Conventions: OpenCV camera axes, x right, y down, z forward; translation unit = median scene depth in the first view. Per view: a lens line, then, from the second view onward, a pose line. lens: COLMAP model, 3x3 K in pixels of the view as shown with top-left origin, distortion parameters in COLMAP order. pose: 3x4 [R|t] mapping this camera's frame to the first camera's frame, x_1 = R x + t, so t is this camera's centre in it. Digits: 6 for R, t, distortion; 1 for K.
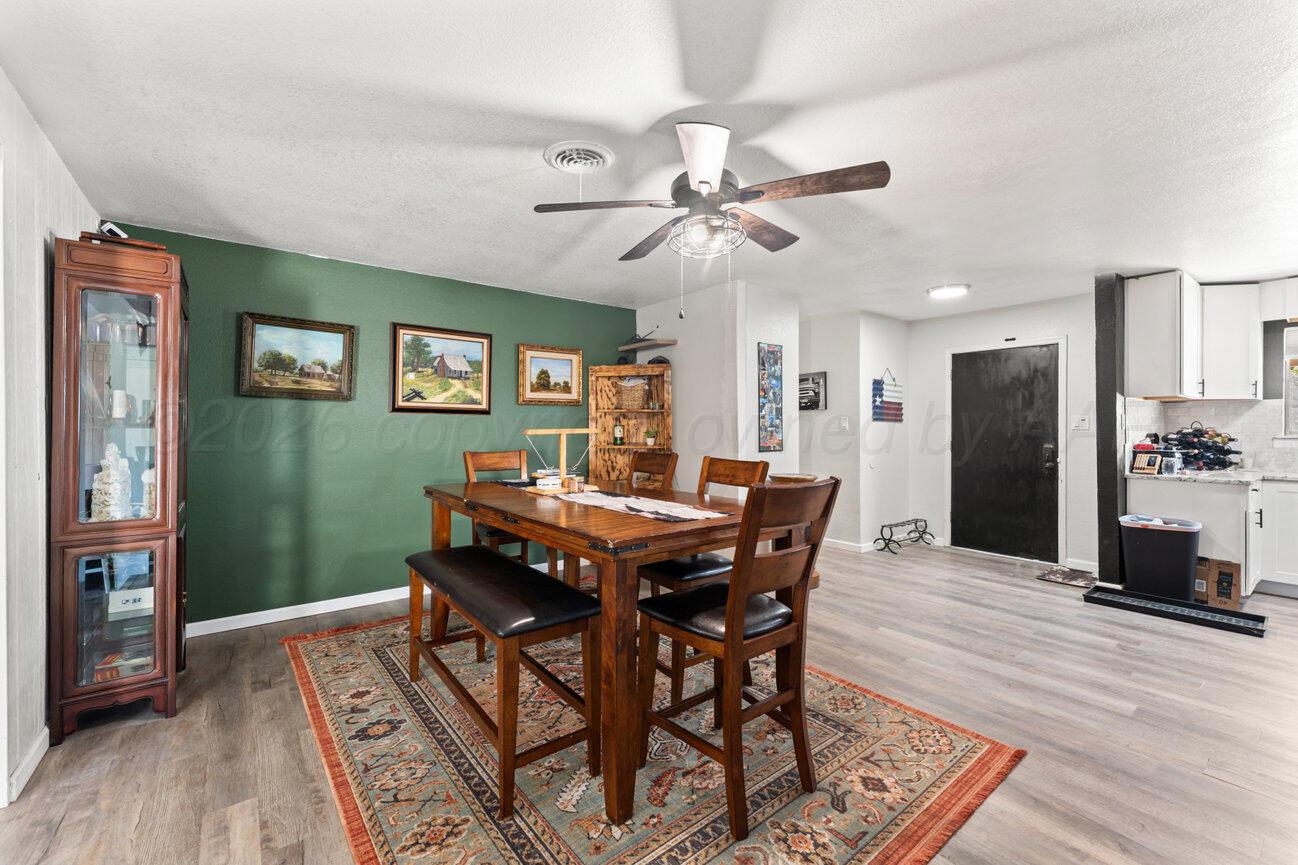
lens RADIAL K [[536.0, 0, 644.8], [0, 536.0, 421.6], [0, 0, 1]] dist [0.001031, 0.000281]
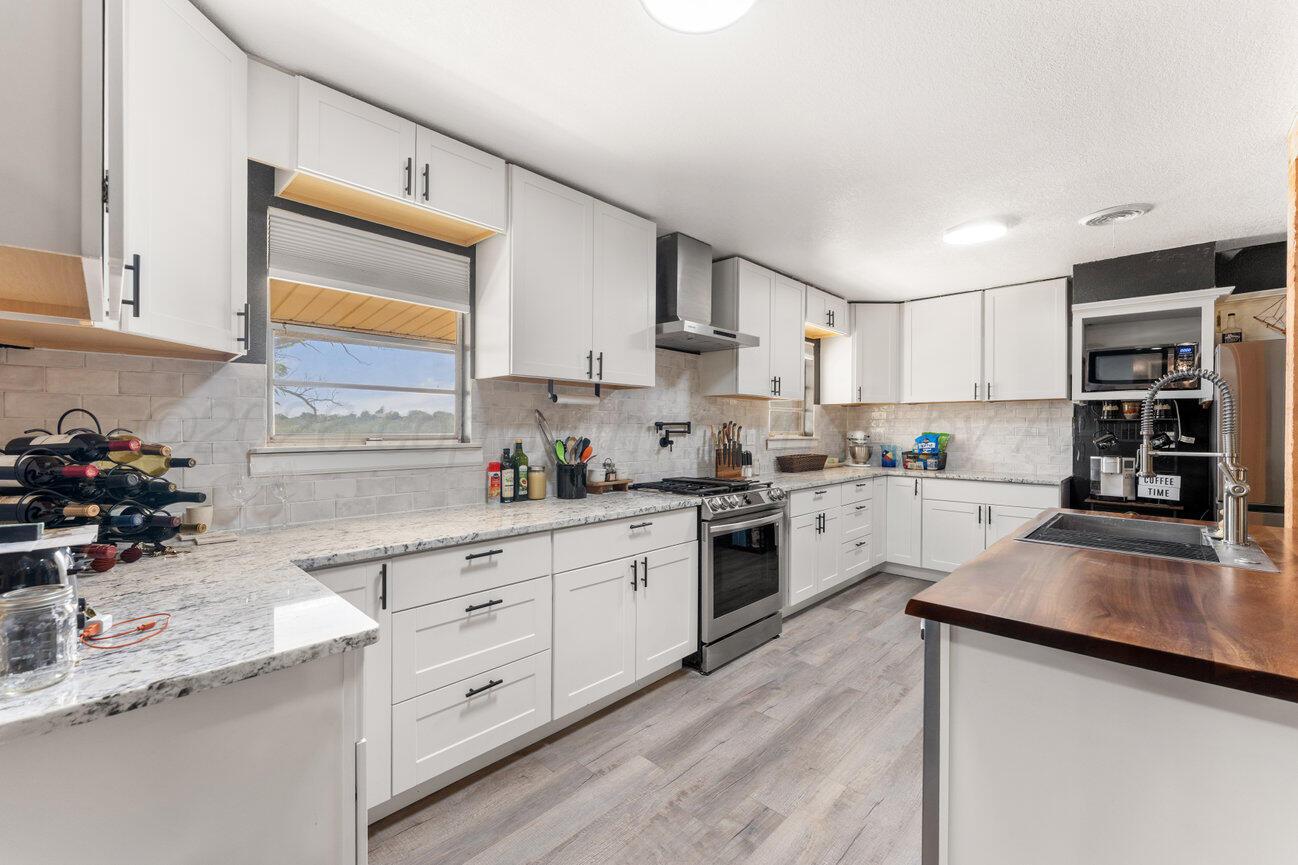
lens RADIAL K [[536.0, 0, 639.4], [0, 536.0, 427.7], [0, 0, 1]] dist [0.001031, 0.000281]
pose [[-0.141616, -0.004508, 0.989911, 0.686854], [-0.014021, 0.999898, 0.002547, 0.005114], [-0.989822, -0.013519, -0.141665, 0.737621]]
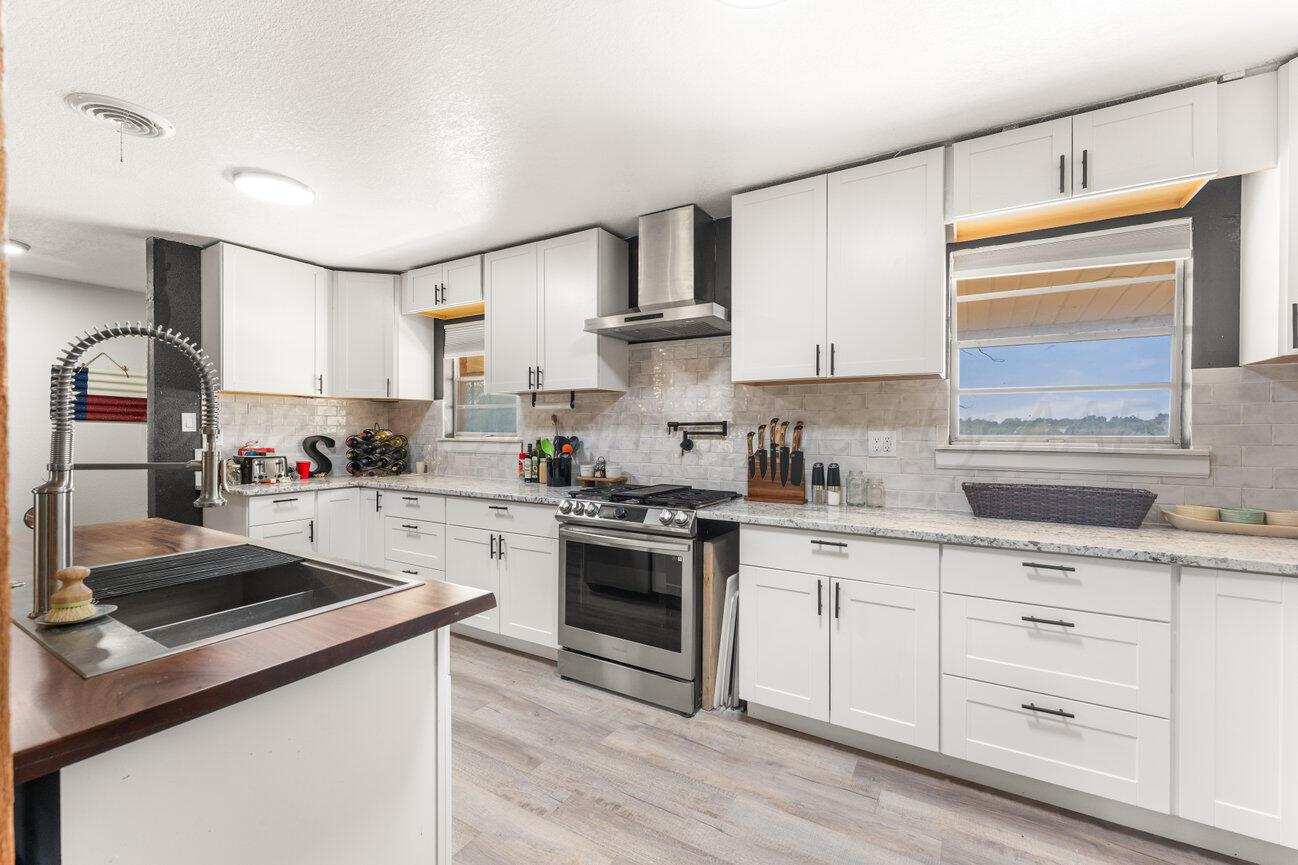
lens RADIAL K [[536.0, 0, 645.8], [0, 536.0, 431.2], [0, 0, 1]] dist [0.001031, 0.000281]
pose [[0.929312, 0.000396, 0.369295, 1.144533], [-0.004092, 0.999949, 0.009226, 0.003892], [-0.369273, -0.010085, 0.929266, -0.021641]]
